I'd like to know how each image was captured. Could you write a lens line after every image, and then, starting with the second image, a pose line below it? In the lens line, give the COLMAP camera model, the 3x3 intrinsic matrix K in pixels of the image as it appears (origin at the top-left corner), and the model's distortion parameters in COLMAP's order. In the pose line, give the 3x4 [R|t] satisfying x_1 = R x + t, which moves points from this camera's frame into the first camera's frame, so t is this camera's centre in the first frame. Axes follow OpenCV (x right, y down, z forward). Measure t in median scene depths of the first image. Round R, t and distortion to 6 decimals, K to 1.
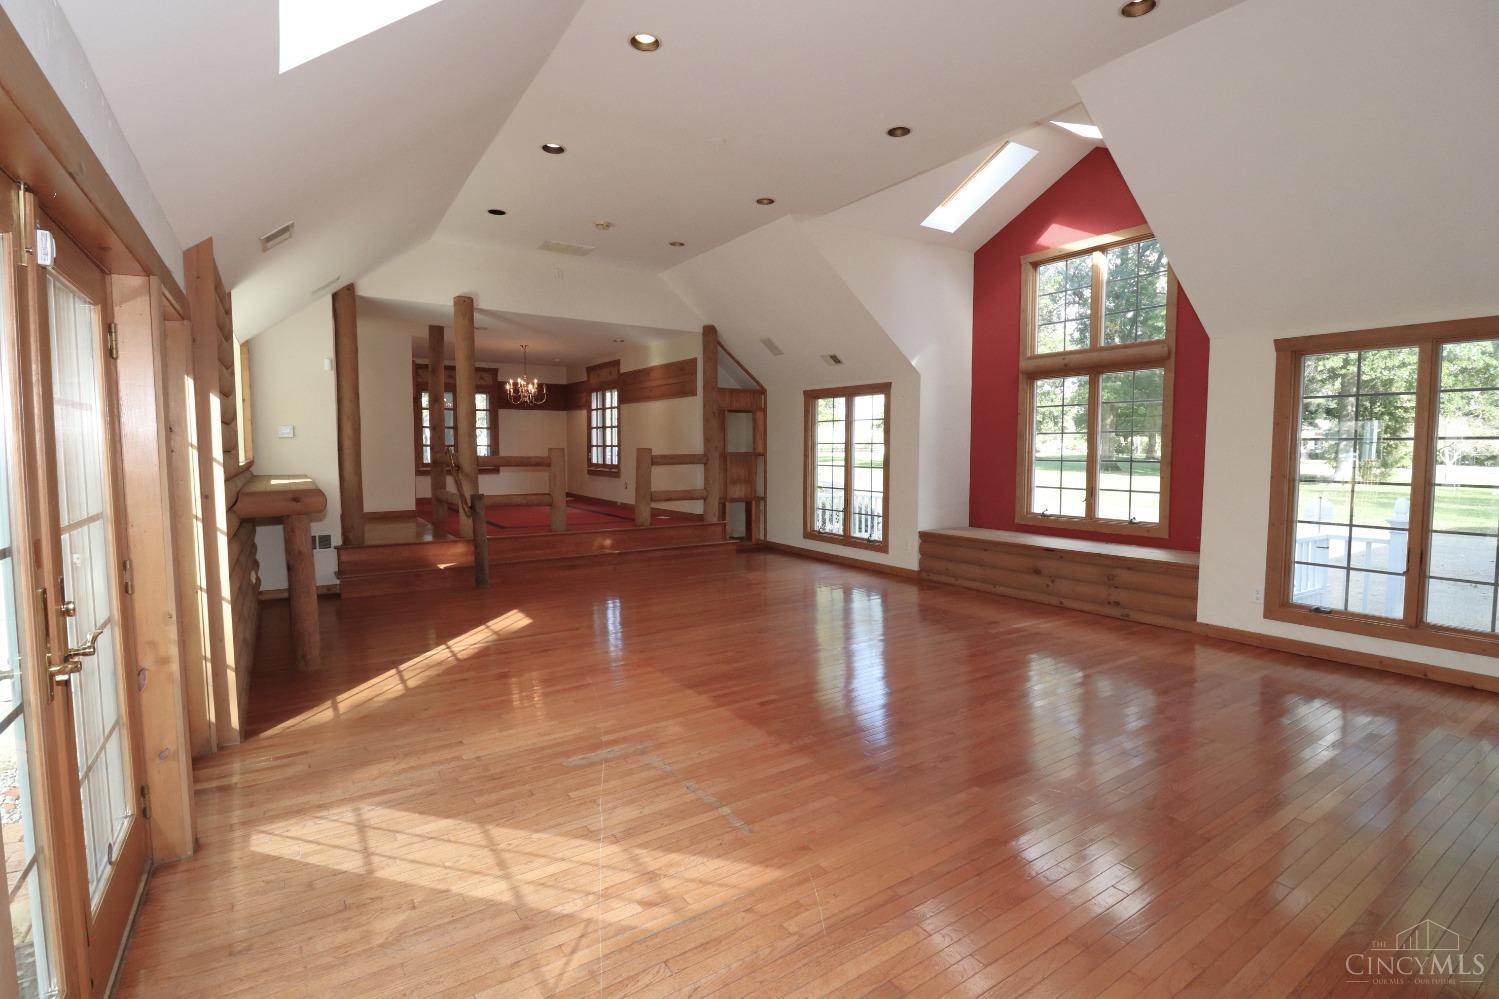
lens RADIAL K [[687.9, 0, 749.5], [0, 687.9, 499.5], [0, 0, 1]] dist [0.000704, 0.000100]
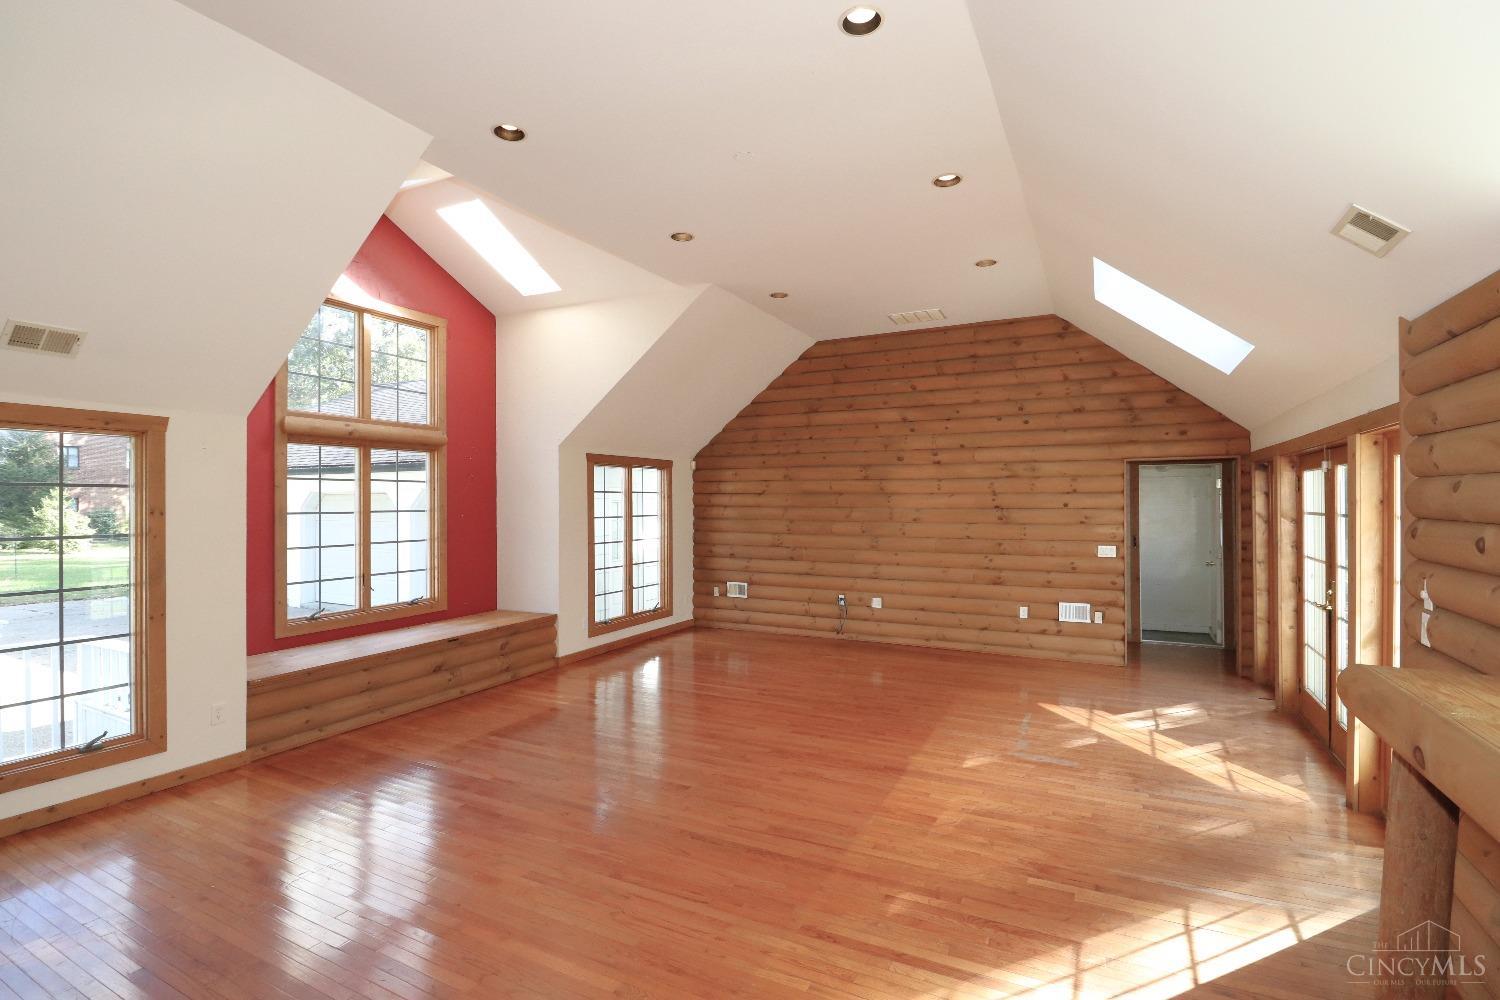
lens RADIAL K [[692.9, 0, 750.0], [0, 692.9, 500.0], [0, 0, 1]] dist [-0.012270, -0.000767]
pose [[-0.481069, 0.007668, 0.876649, -0.900814], [0.072414, 0.996892, 0.031018, -0.179284], [-0.873687, 0.078404, -0.480130, 1.695620]]
